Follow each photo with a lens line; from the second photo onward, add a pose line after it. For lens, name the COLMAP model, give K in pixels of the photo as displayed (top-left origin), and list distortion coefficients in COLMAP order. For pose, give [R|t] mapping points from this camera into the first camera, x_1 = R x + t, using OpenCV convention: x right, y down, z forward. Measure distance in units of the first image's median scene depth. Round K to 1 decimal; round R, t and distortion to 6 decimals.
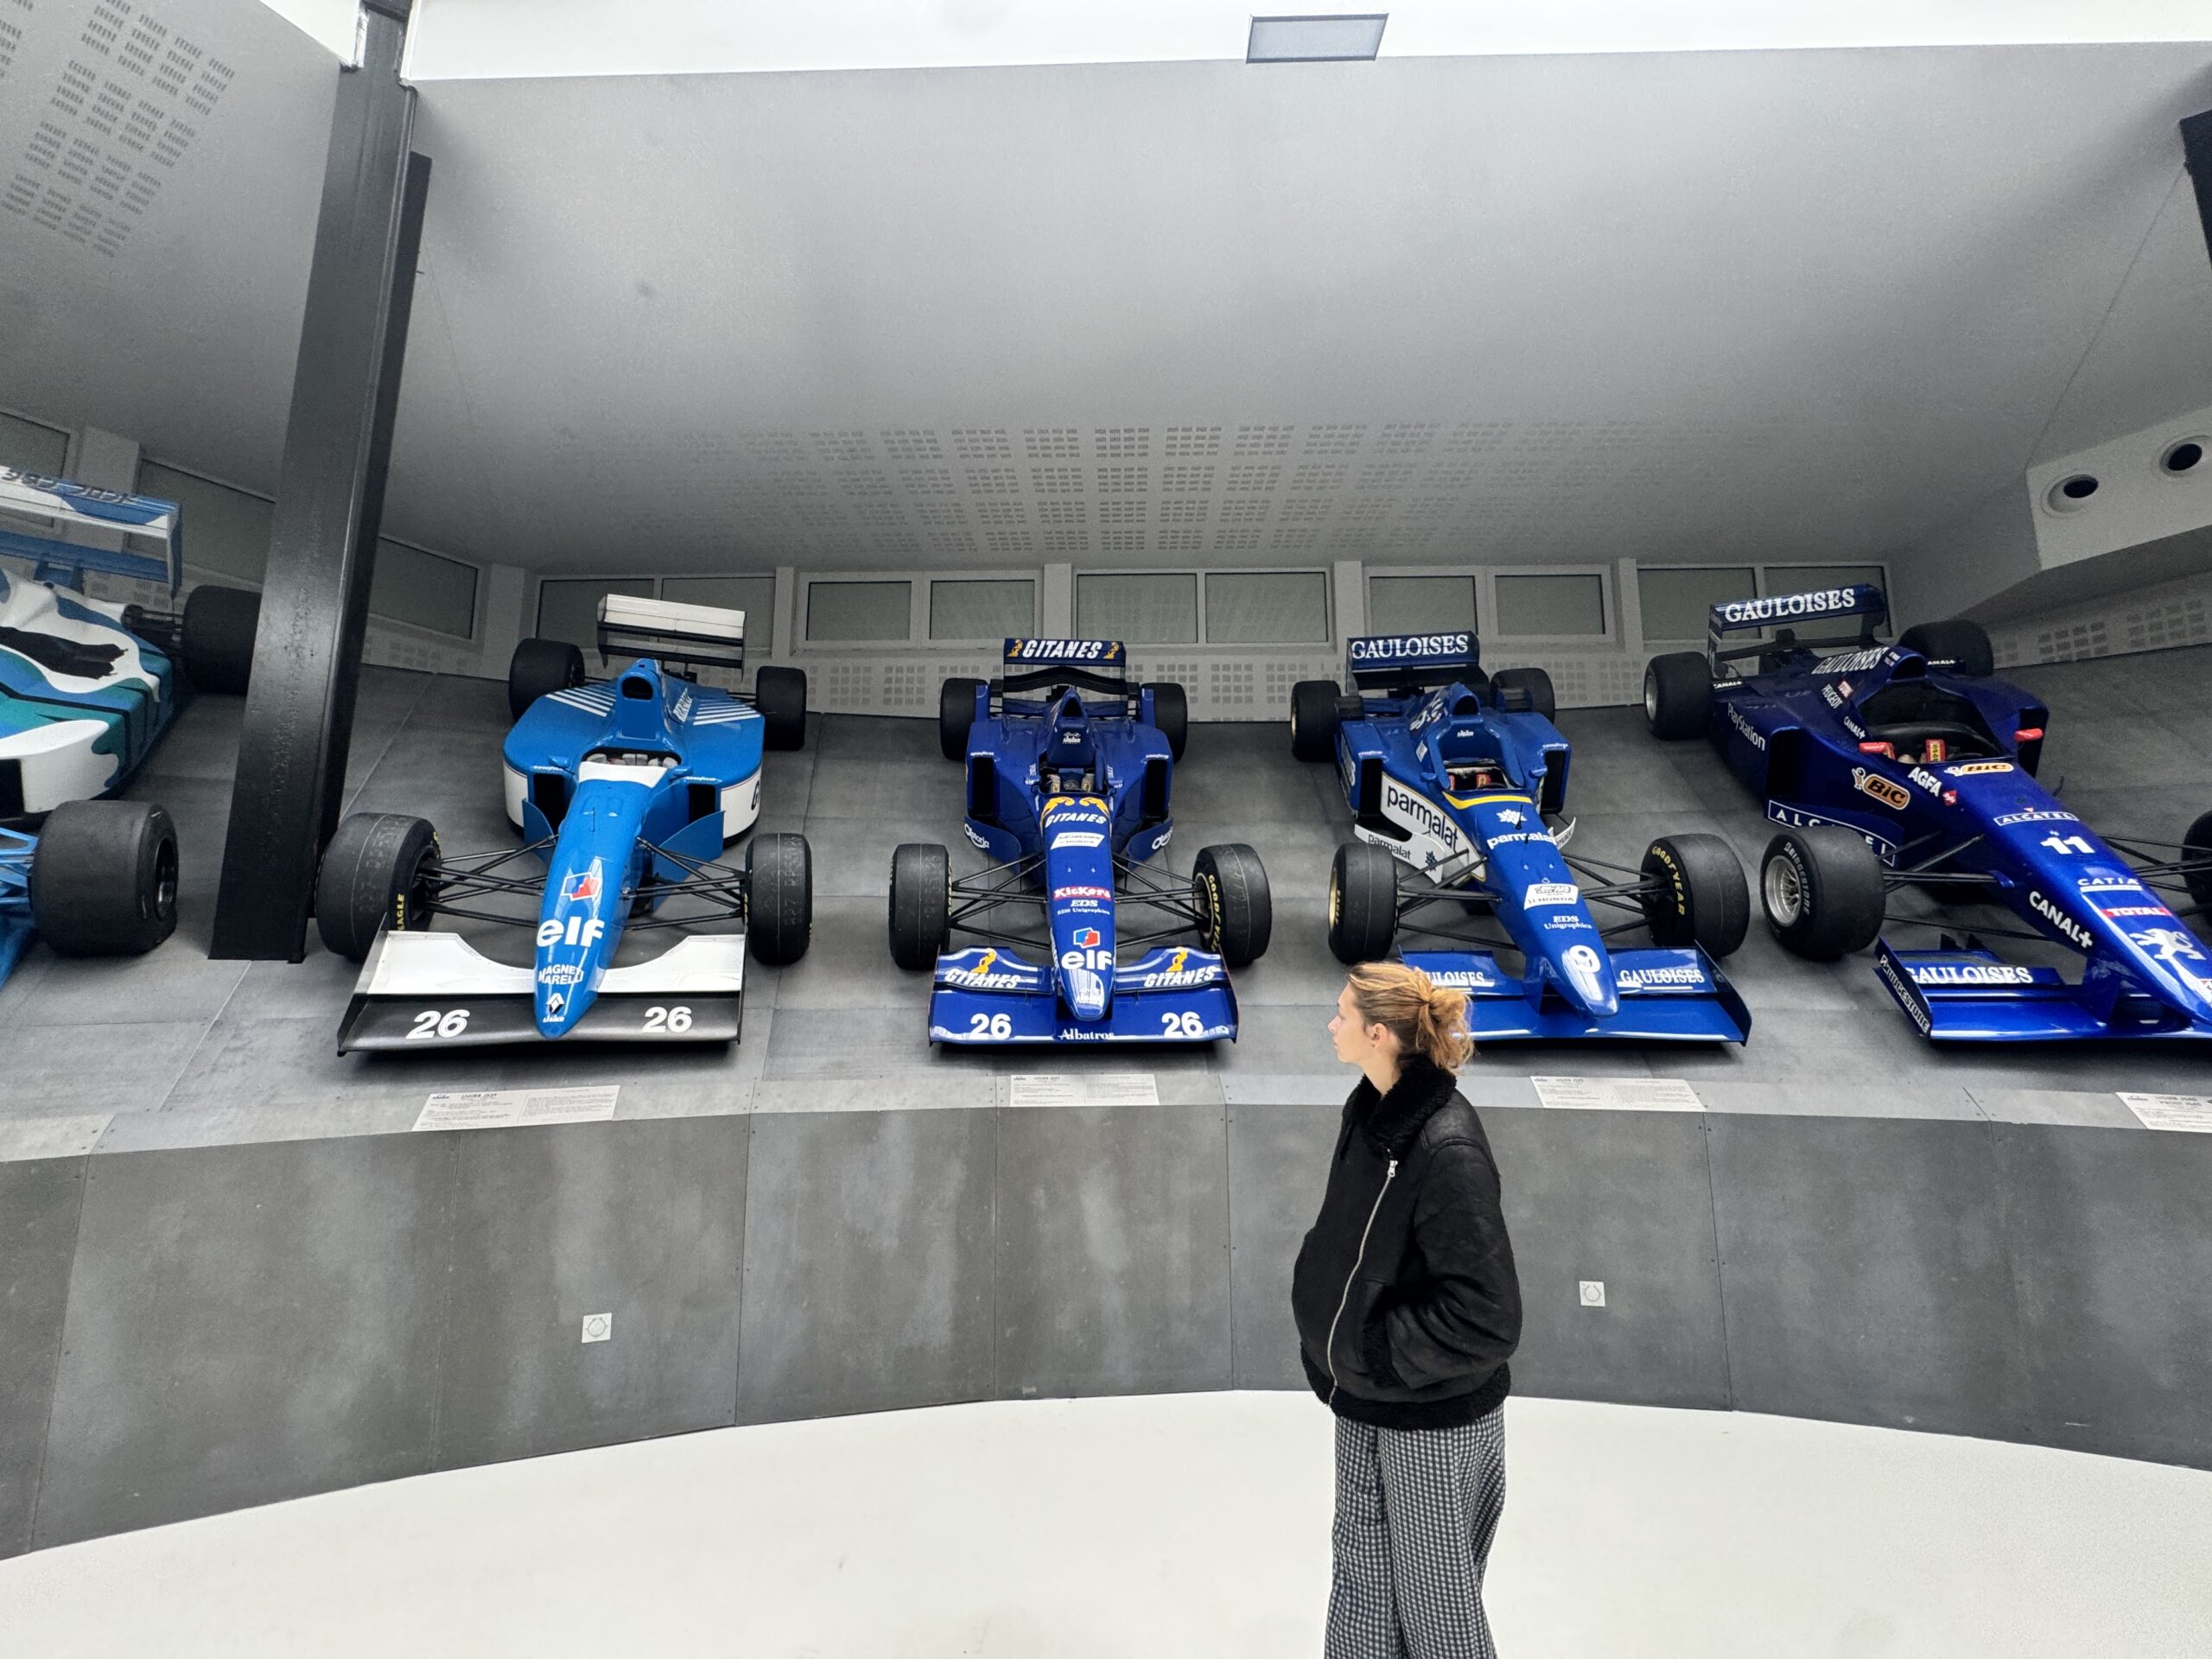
lens RADIAL K [[882.3, 0, 1106.0], [0, 882.3, 829.5], [0, 0, 1]] dist [-0.002154, -0.000325]
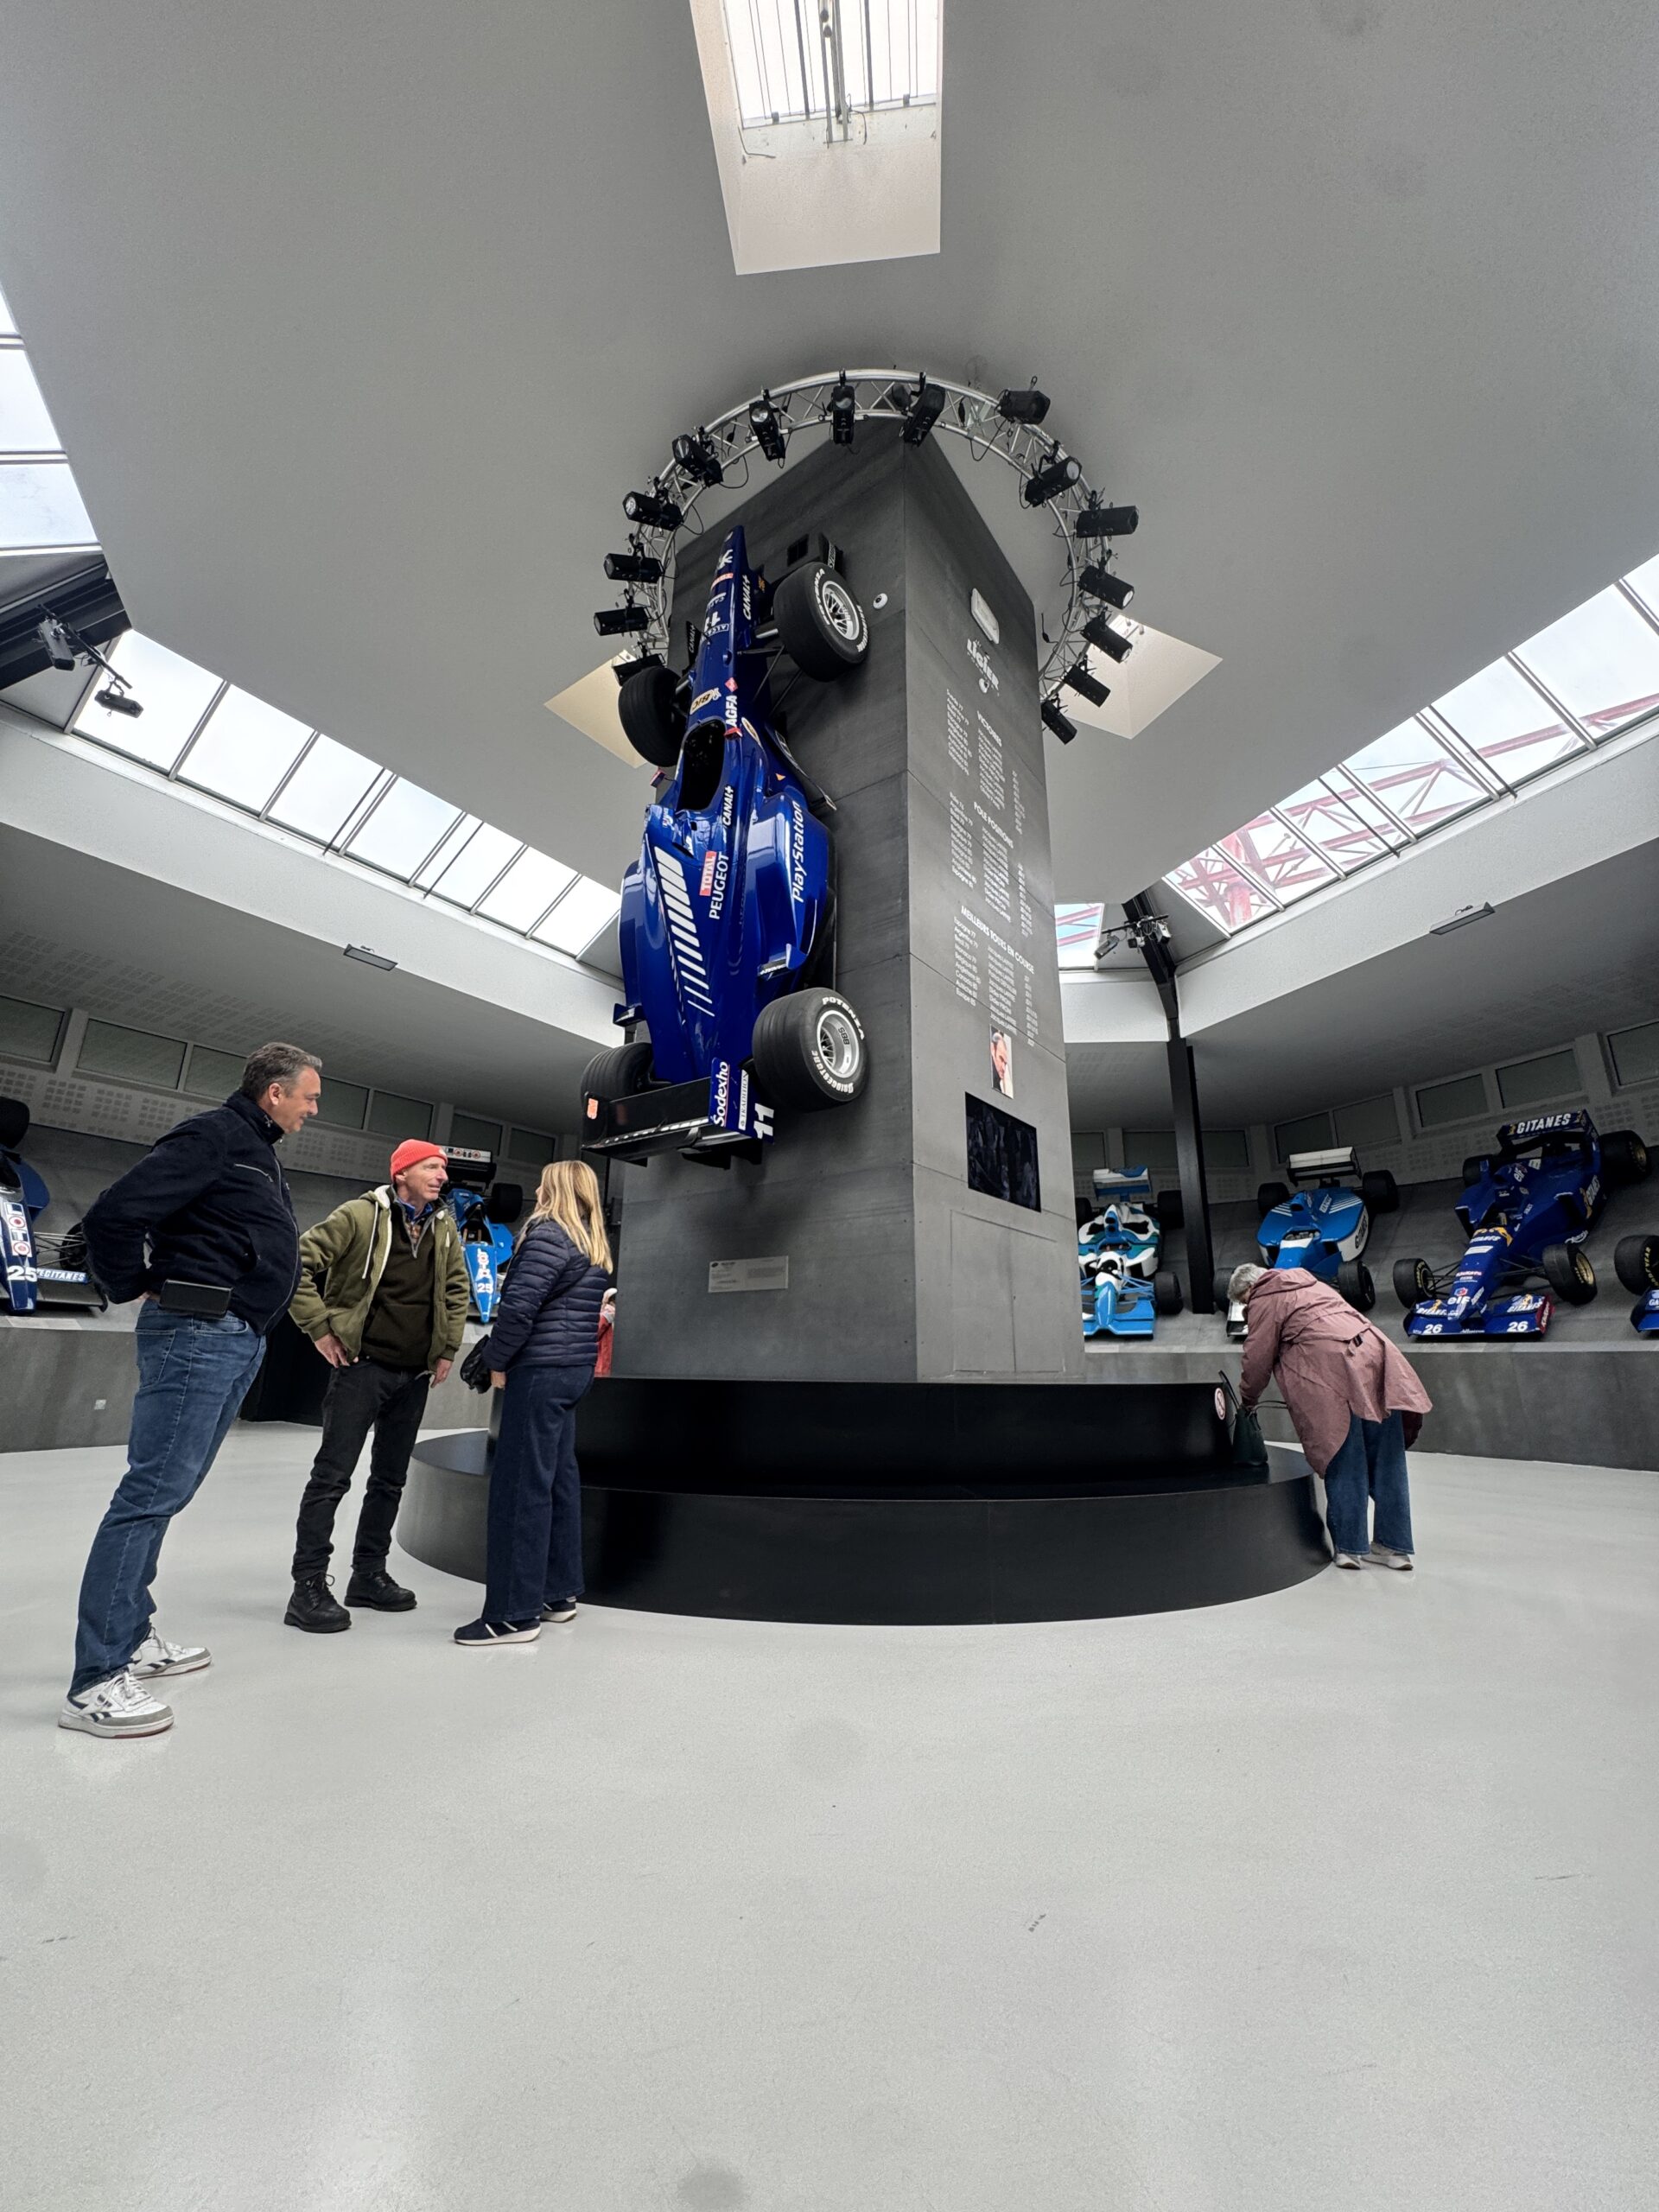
lens RADIAL K [[882.3, 0, 829.5], [0, 882.3, 1106.0], [0, 0, 1]] dist [-0.002154, -0.000325]
pose [[0.426078, -0.250479, -0.869320, 1.396306], [0.115062, 0.968108, -0.222548, -0.036432], [0.897340, -0.005203, 0.441310, -1.583624]]
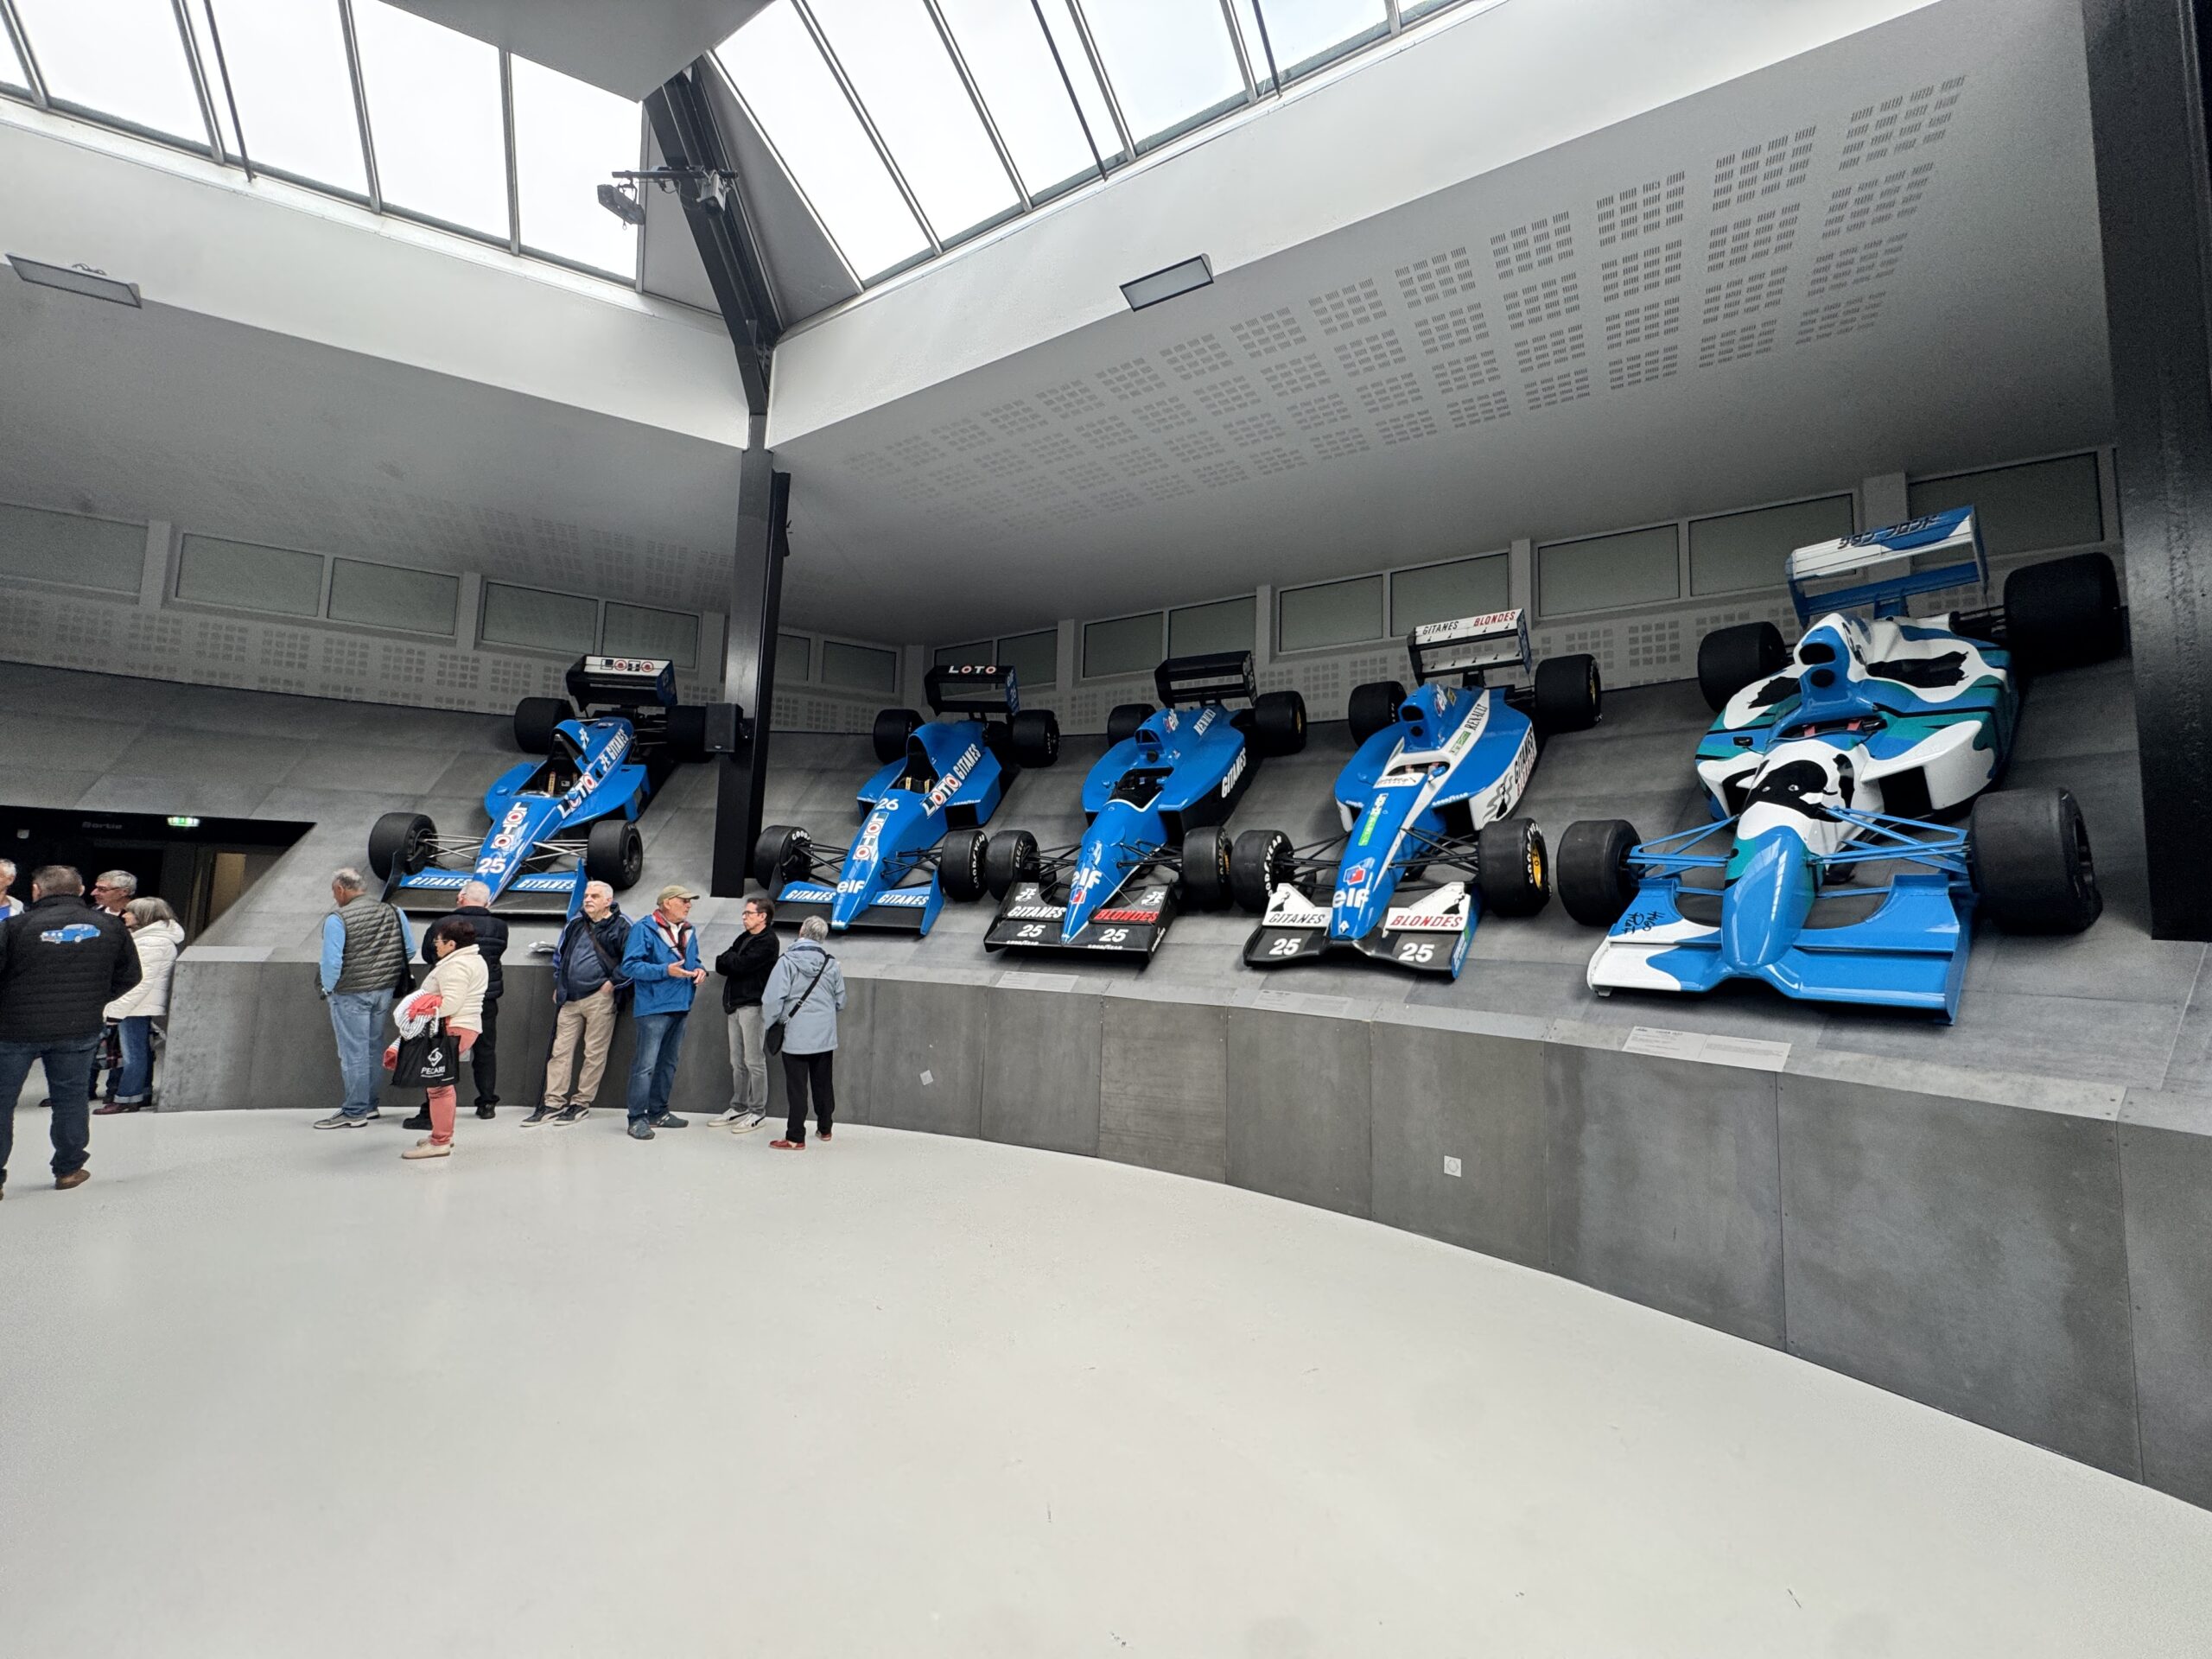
lens RADIAL K [[882.3, 0, 1106.0], [0, 882.3, 829.5], [0, 0, 1]] dist [-0.002154, -0.000325]
pose [[-0.007880, -0.088679, -0.996029, -0.039994], [0.113160, 0.989583, -0.089000, -0.011964], [0.993545, -0.113412, 0.002237, -0.098725]]
